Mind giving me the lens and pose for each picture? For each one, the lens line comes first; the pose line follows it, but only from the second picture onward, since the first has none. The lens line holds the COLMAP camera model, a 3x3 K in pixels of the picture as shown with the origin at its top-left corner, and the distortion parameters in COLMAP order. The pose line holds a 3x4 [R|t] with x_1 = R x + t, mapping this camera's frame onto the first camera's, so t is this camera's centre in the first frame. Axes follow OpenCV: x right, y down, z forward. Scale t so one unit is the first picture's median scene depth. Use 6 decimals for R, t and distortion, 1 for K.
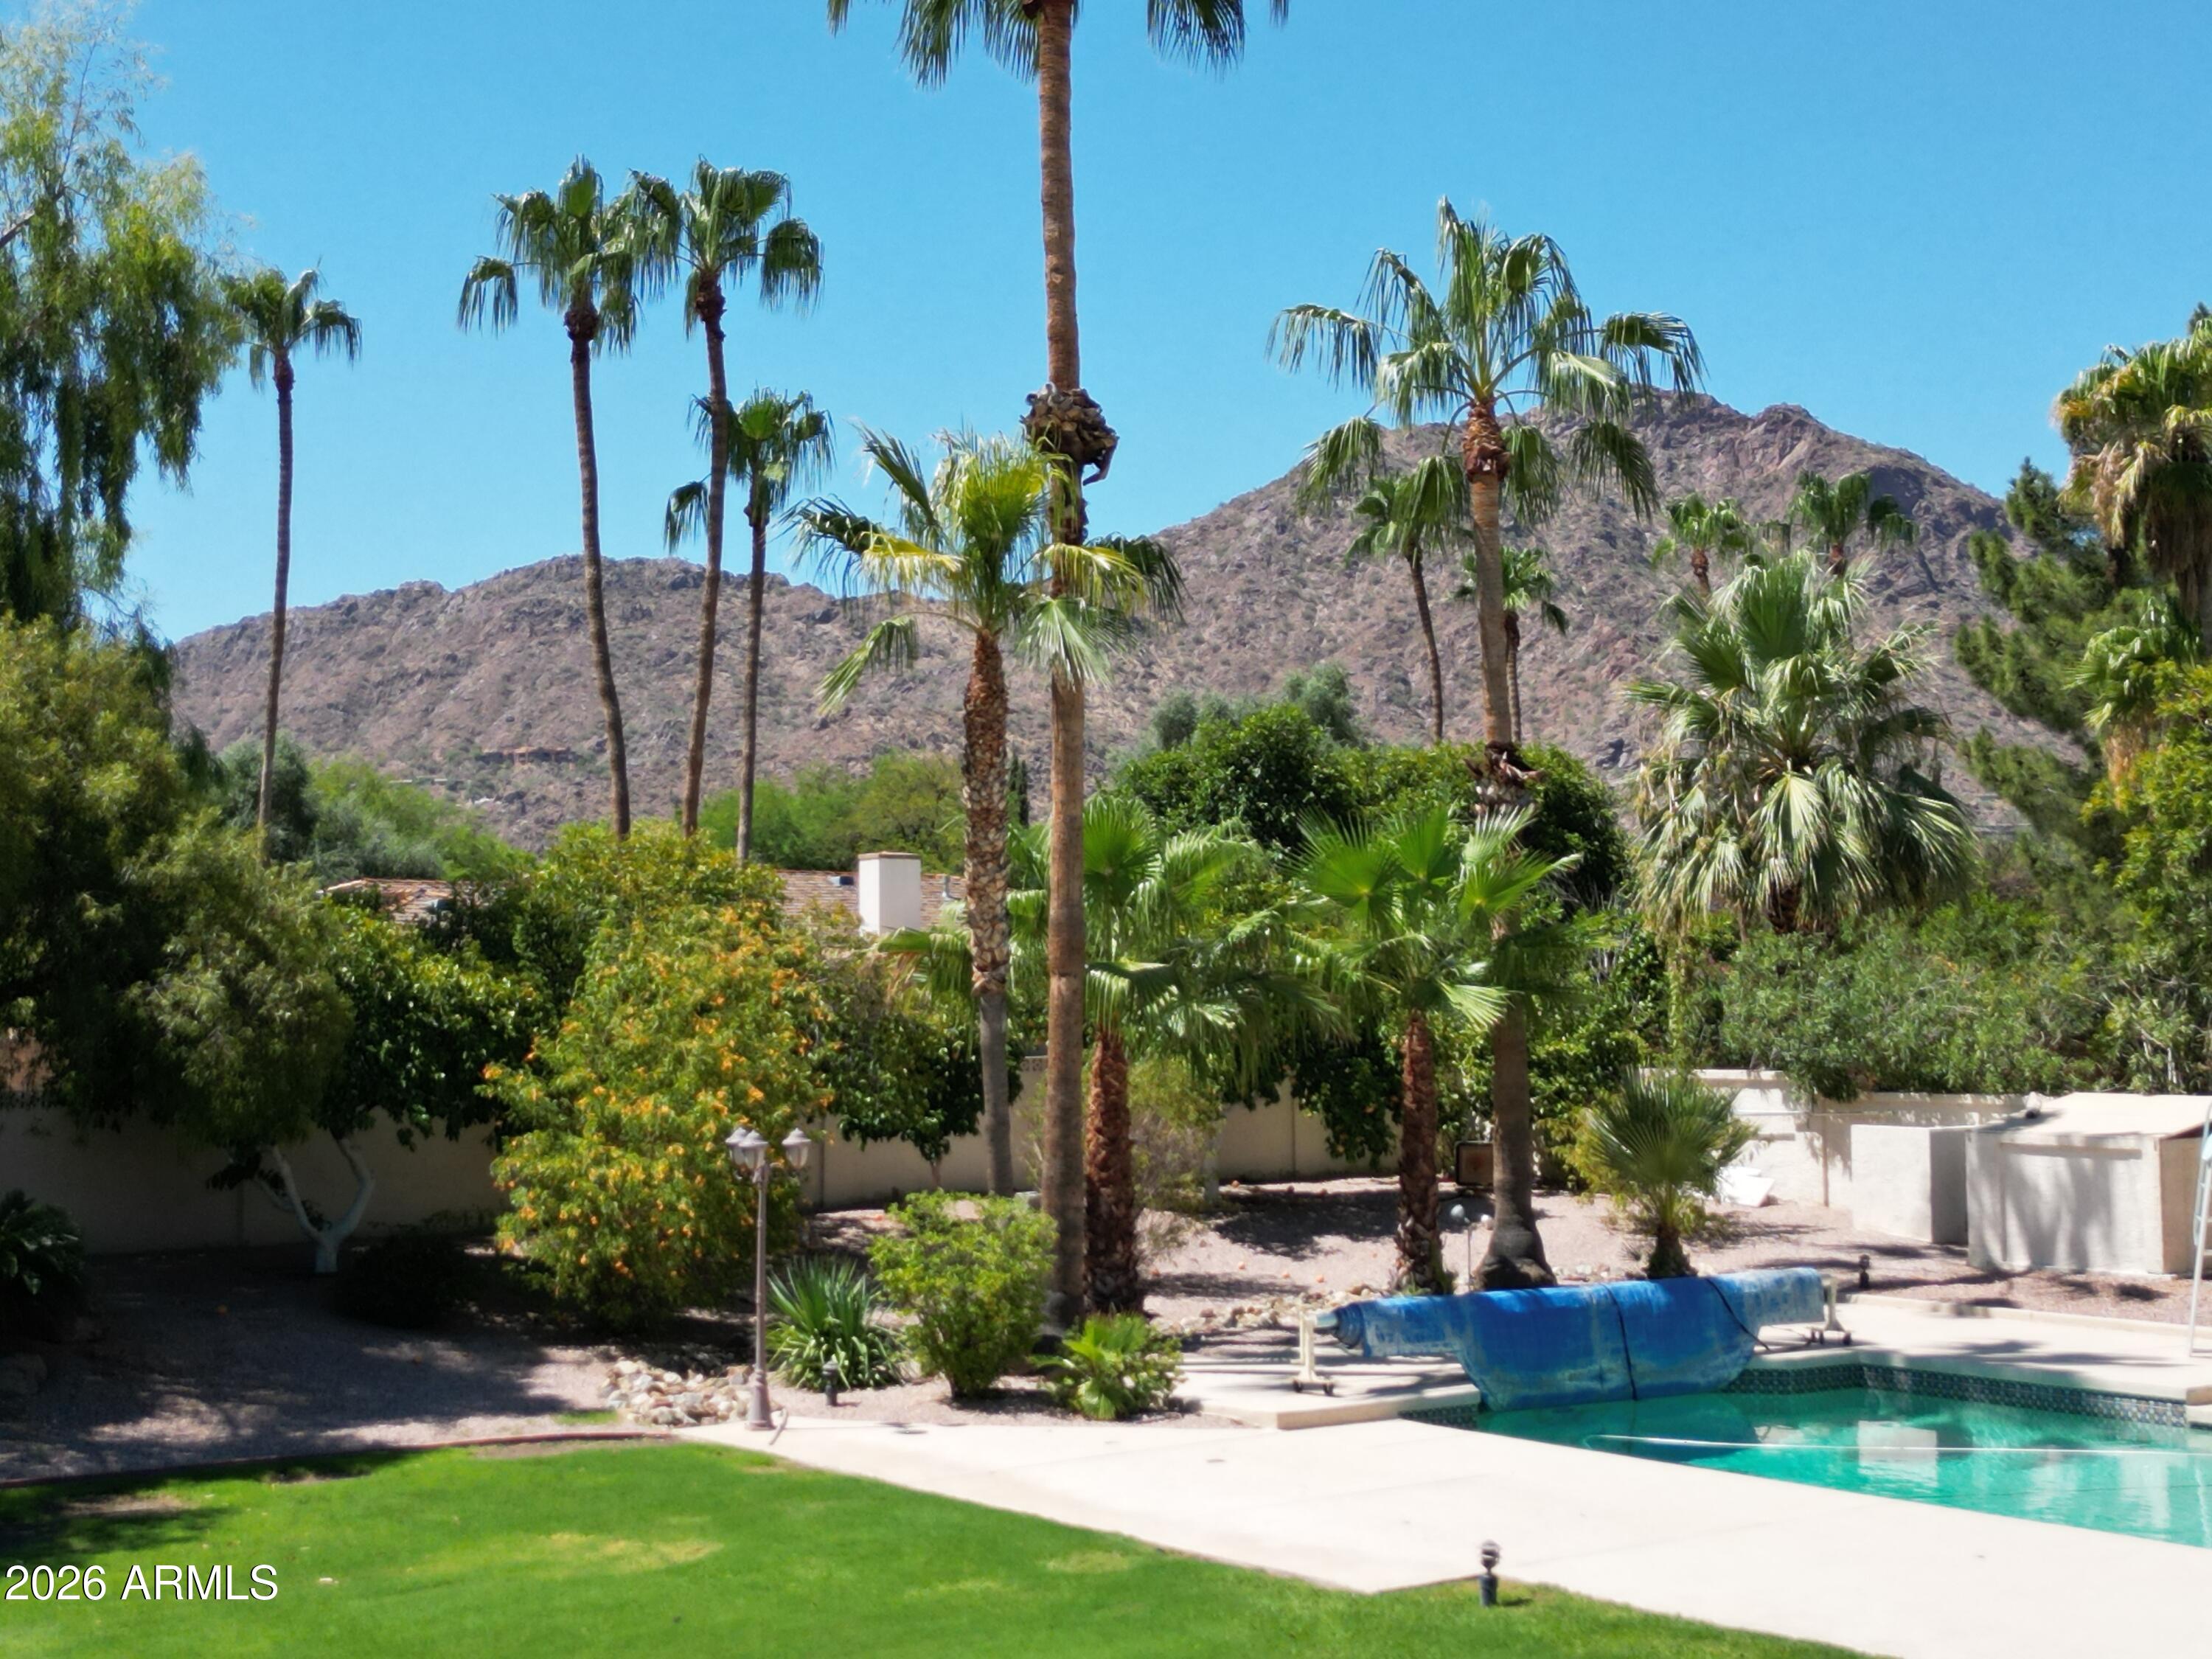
lens RADIAL K [[3102.7, 0, 1106.0], [0, 3102.7, 829.5], [0, 0, 1]] dist [0.265807, -1.152893]
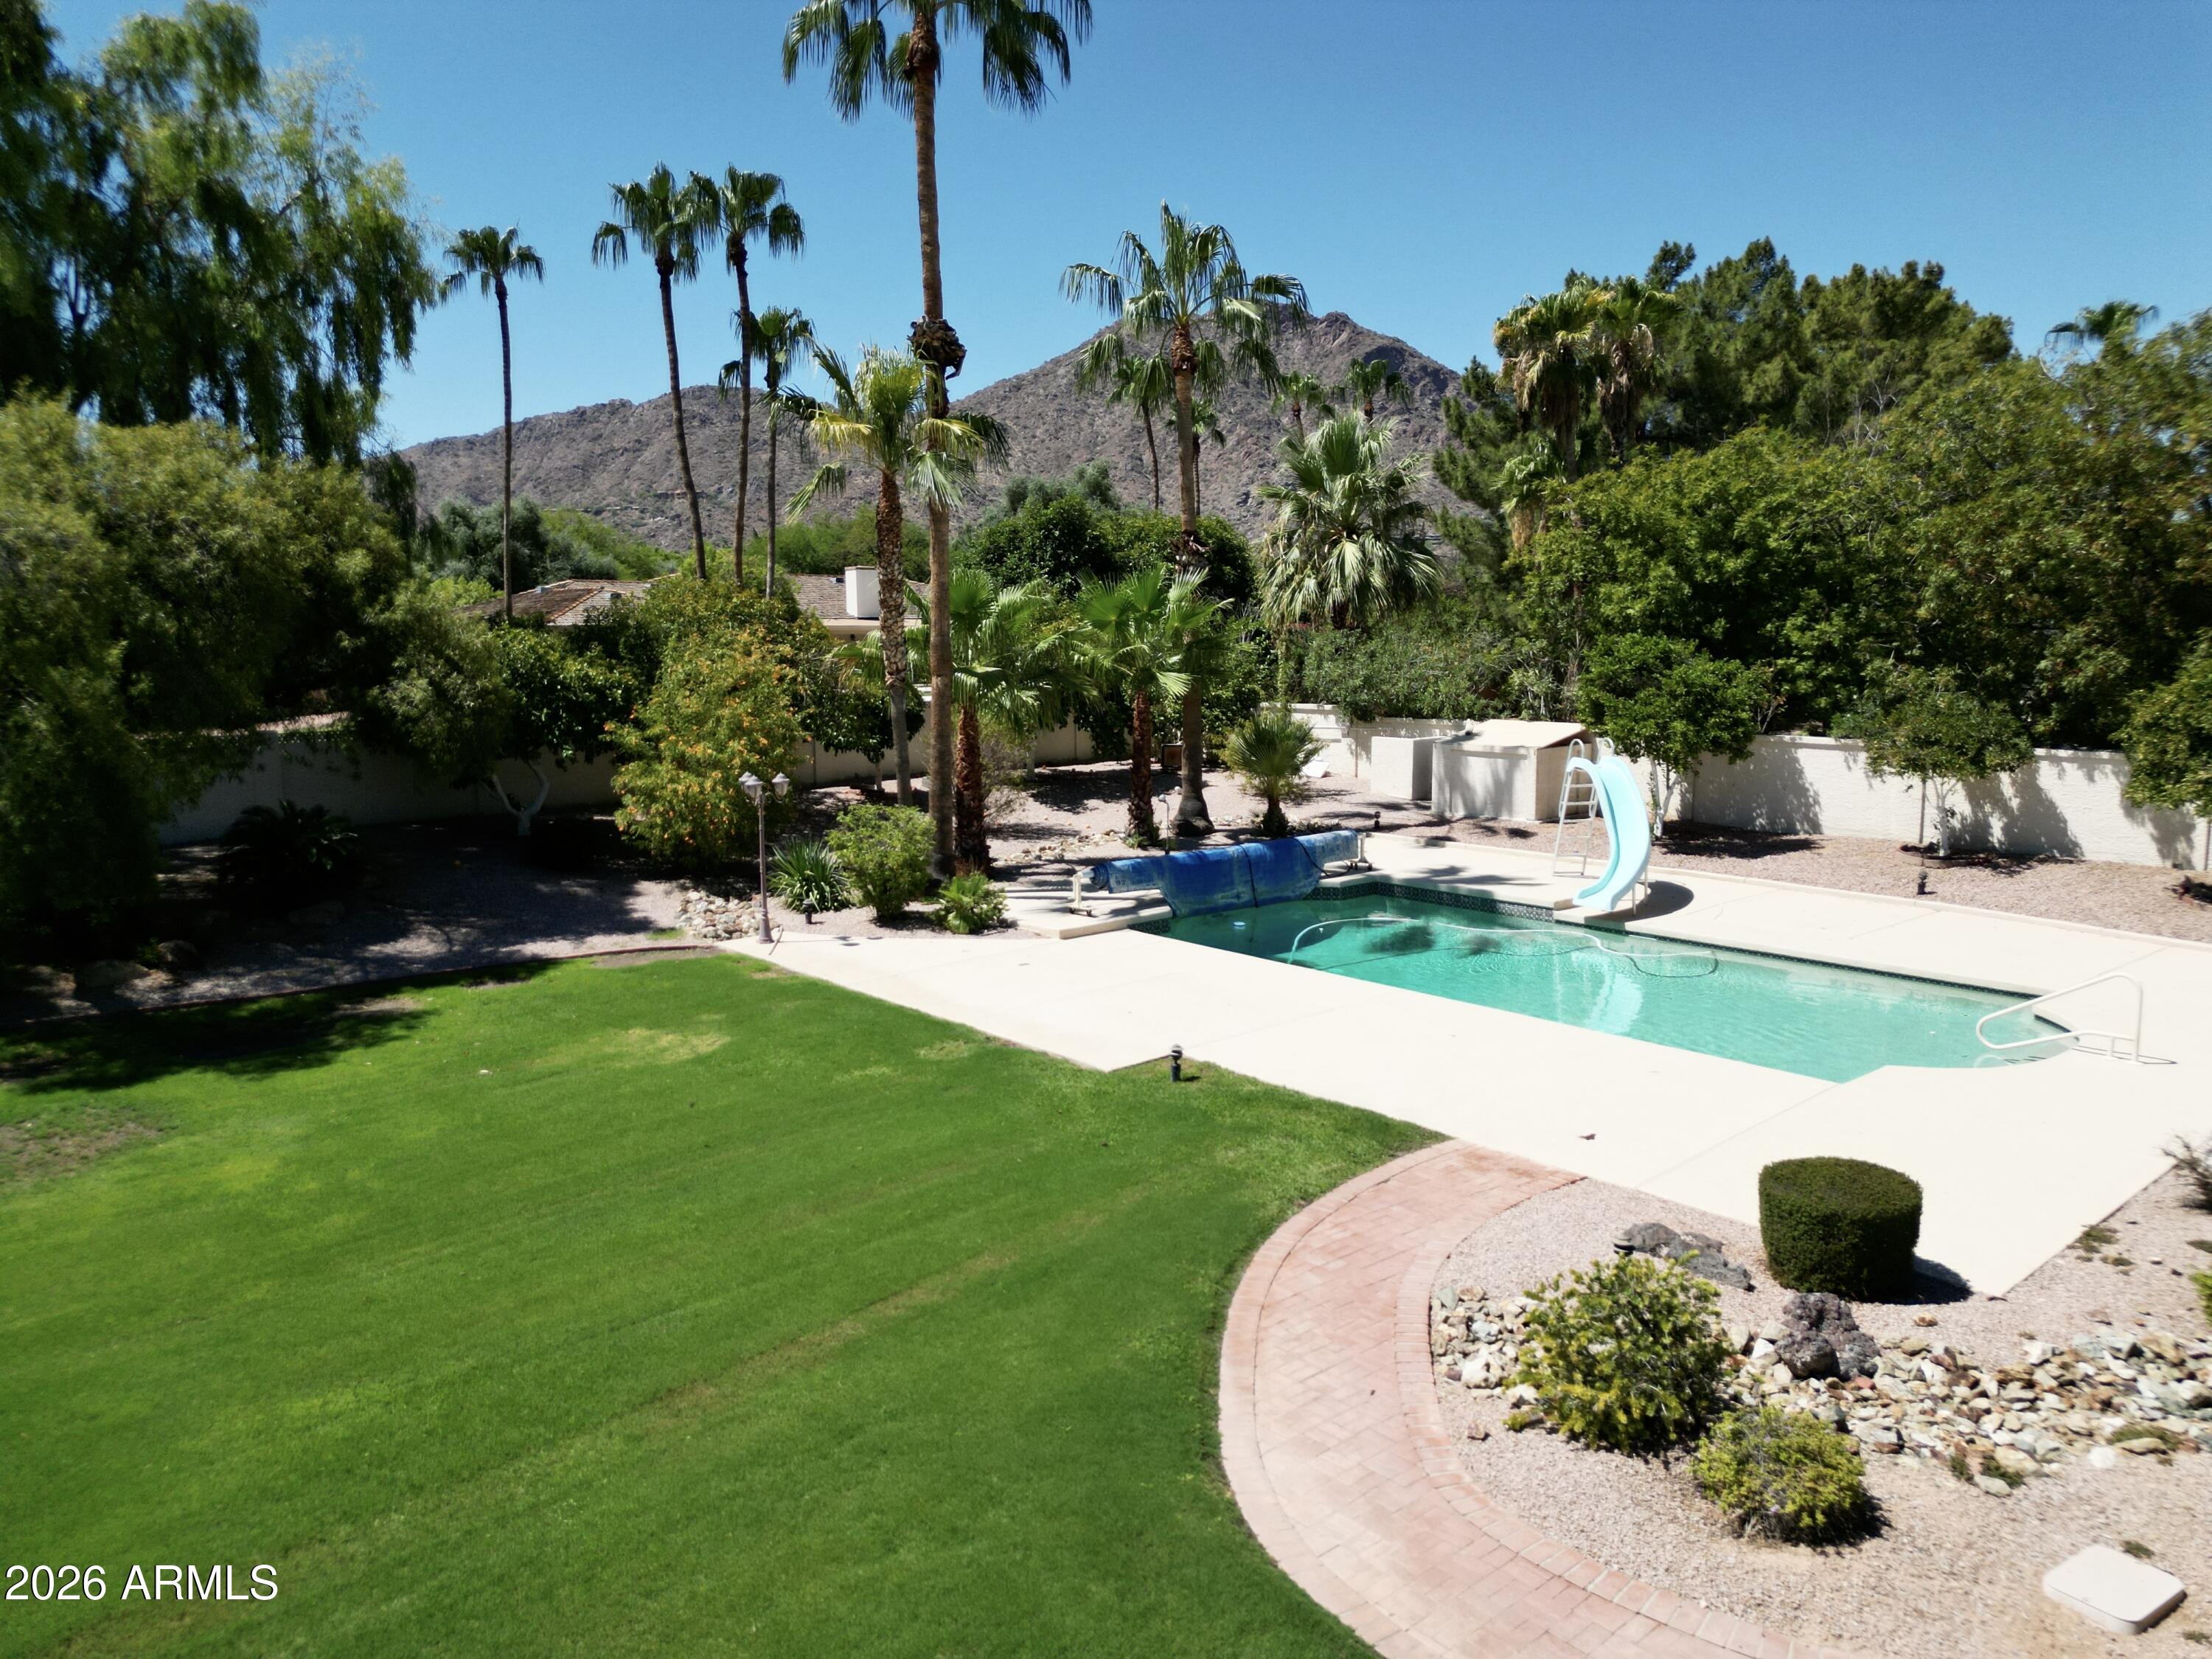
lens RADIAL K [[1559.5, 0, 1098.6], [0, 1559.5, 837.3], [0, 0, 1]] dist [0.096478, -0.131183]
pose [[0.997536, -0.008918, 0.069590, 0.011479], [-0.004371, 0.982062, 0.188509, -0.024303], [-0.070023, -0.188348, 0.979603, 0.101837]]
